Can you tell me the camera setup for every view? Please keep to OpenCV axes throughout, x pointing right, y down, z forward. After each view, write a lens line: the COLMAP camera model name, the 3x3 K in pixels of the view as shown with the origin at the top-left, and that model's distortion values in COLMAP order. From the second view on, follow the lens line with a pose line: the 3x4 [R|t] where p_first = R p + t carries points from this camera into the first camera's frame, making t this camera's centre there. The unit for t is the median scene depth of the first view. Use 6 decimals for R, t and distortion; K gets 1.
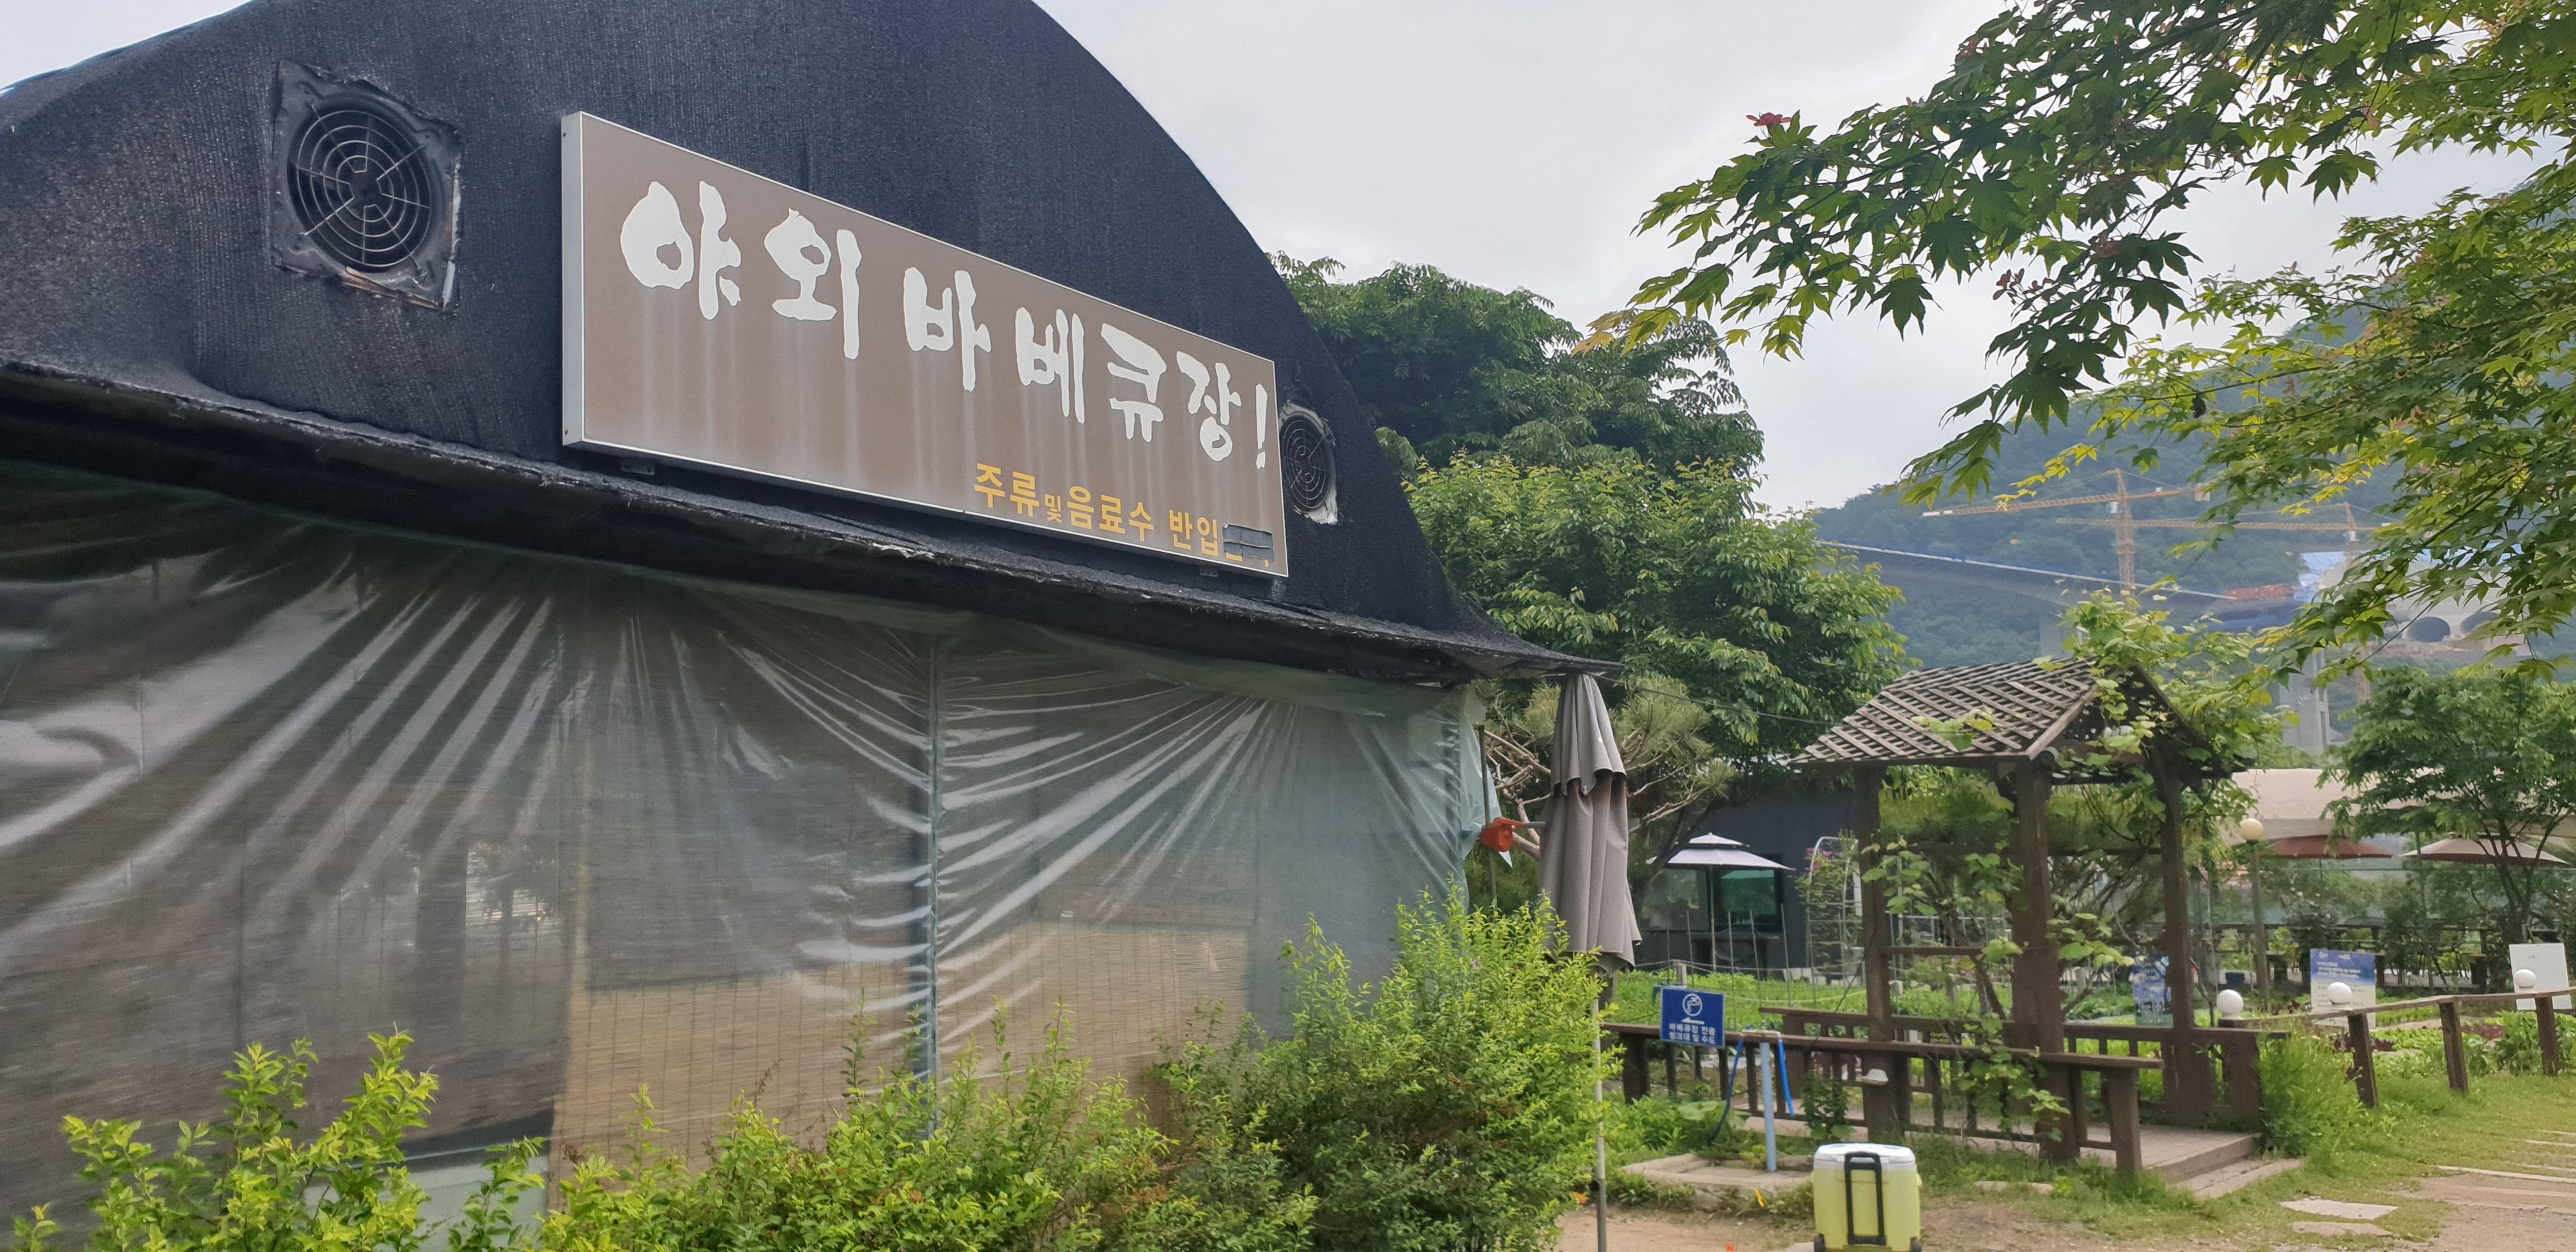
lens RADIAL K [[2021.9, 0, 1288.0], [0, 2021.9, 626.0], [0, 0, 1]] dist [0.045743, -0.005575]
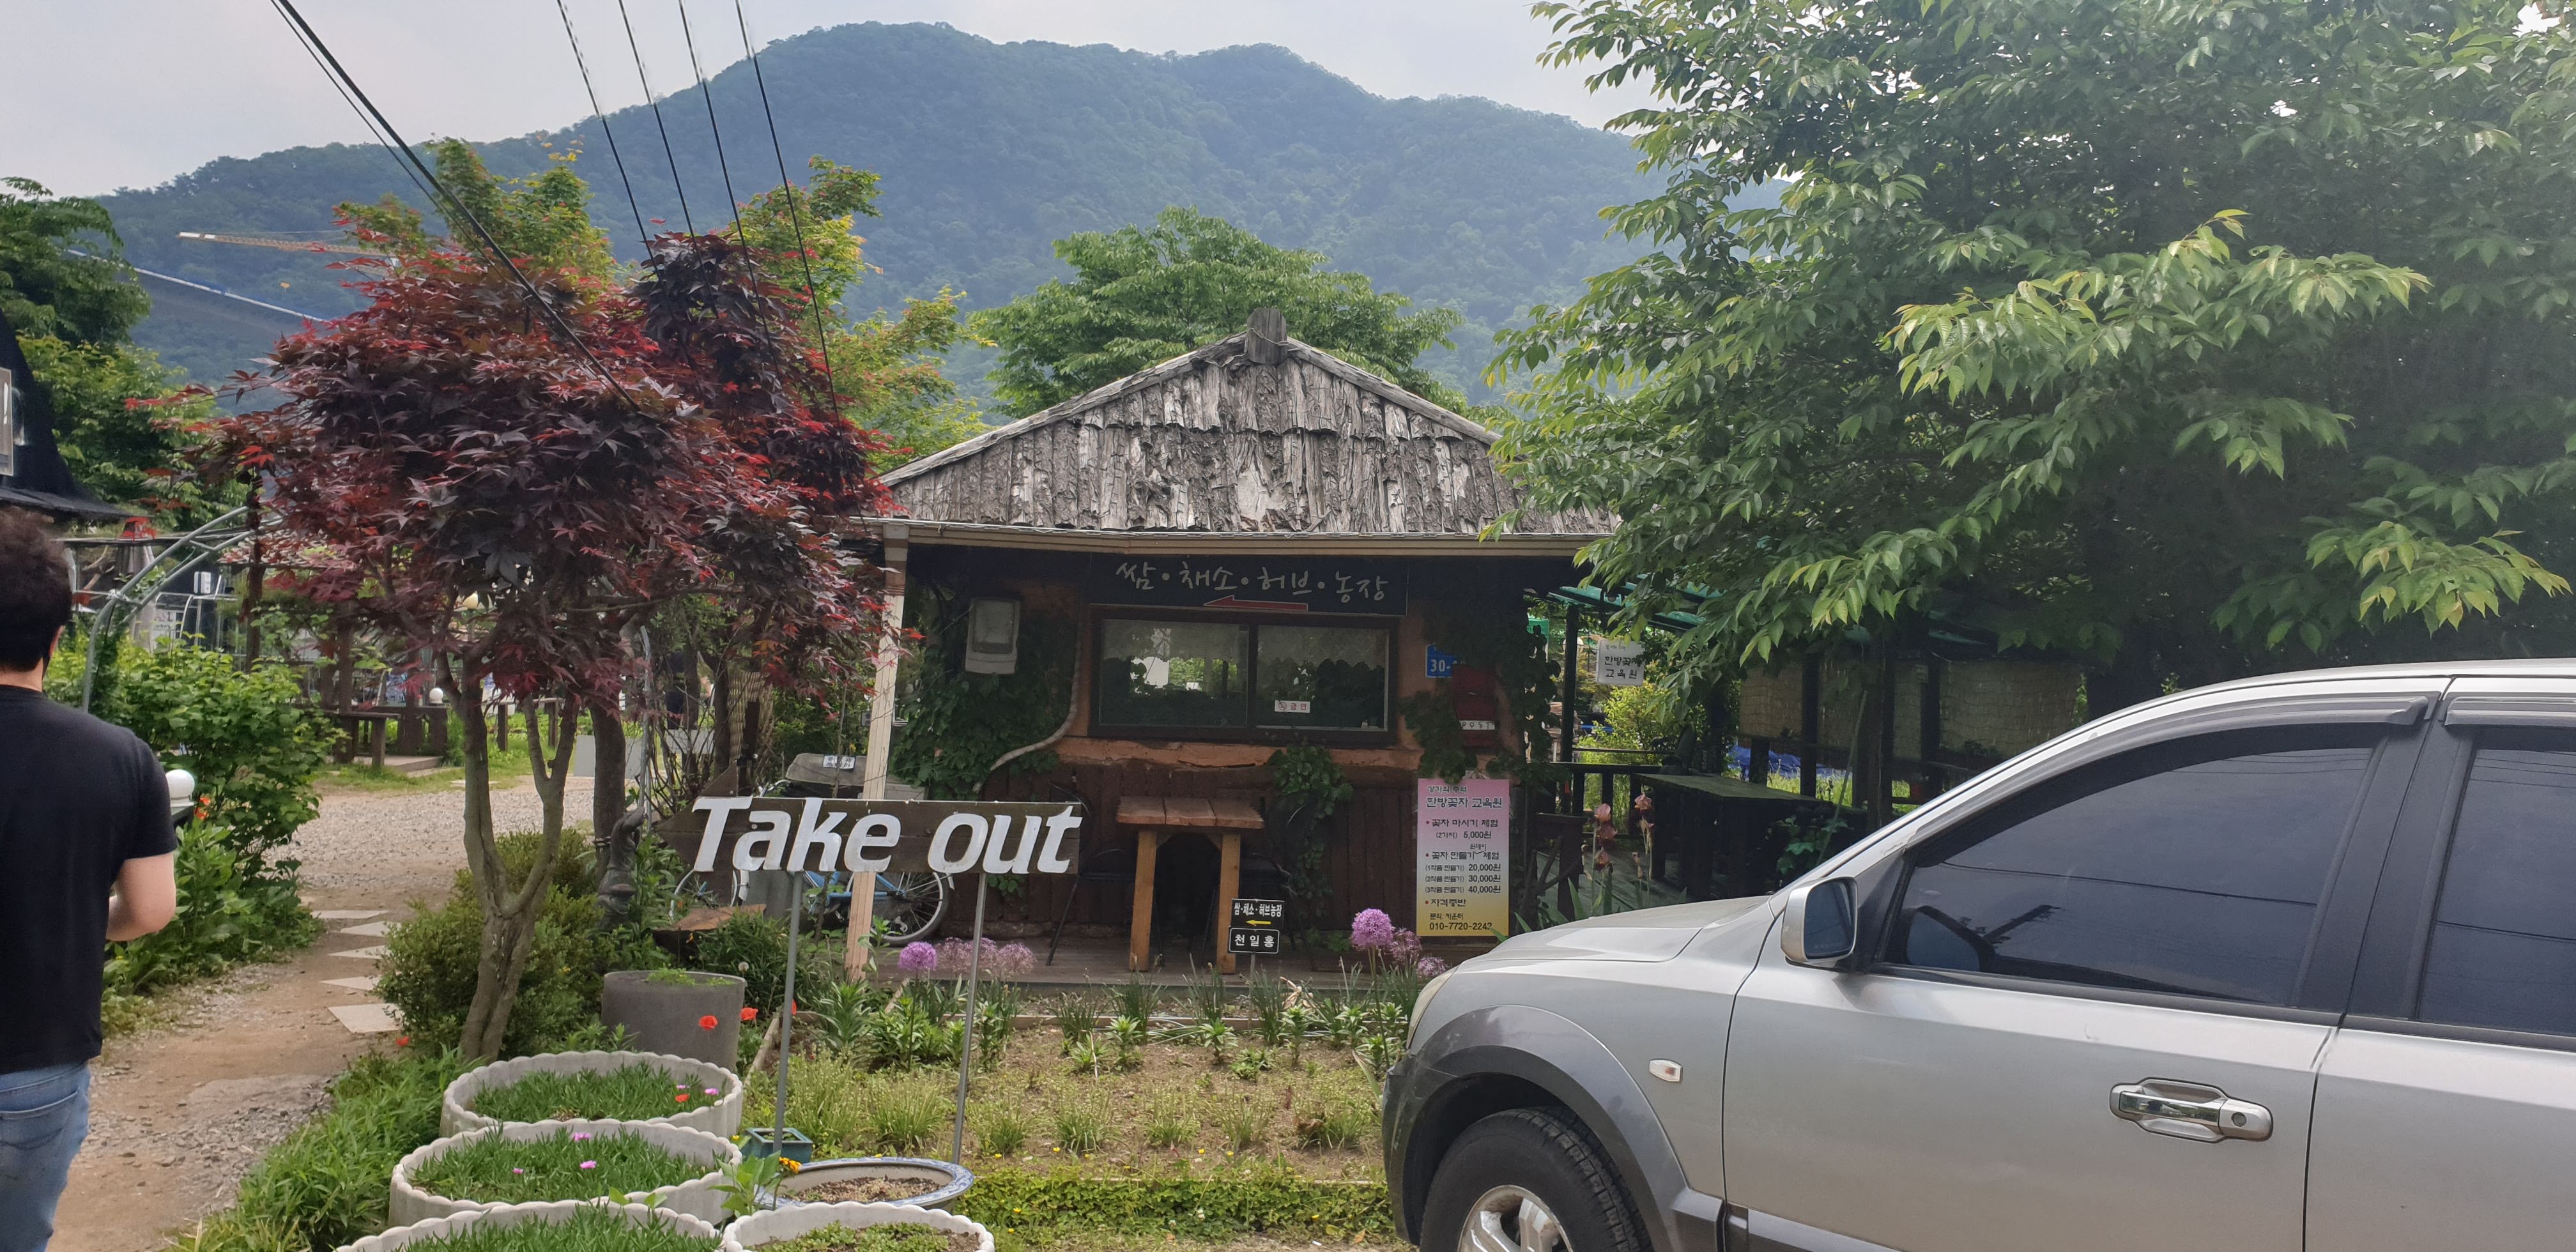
lens RADIAL K [[2021.9, 0, 1288.0], [0, 2021.9, 626.0], [0, 0, 1]] dist [0.045743, -0.005575]
pose [[0.685519, 0.057243, 0.725801, -0.423453], [-0.140810, 0.988506, 0.055033, -0.109328], [-0.714308, -0.139926, 0.685700, -0.963212]]
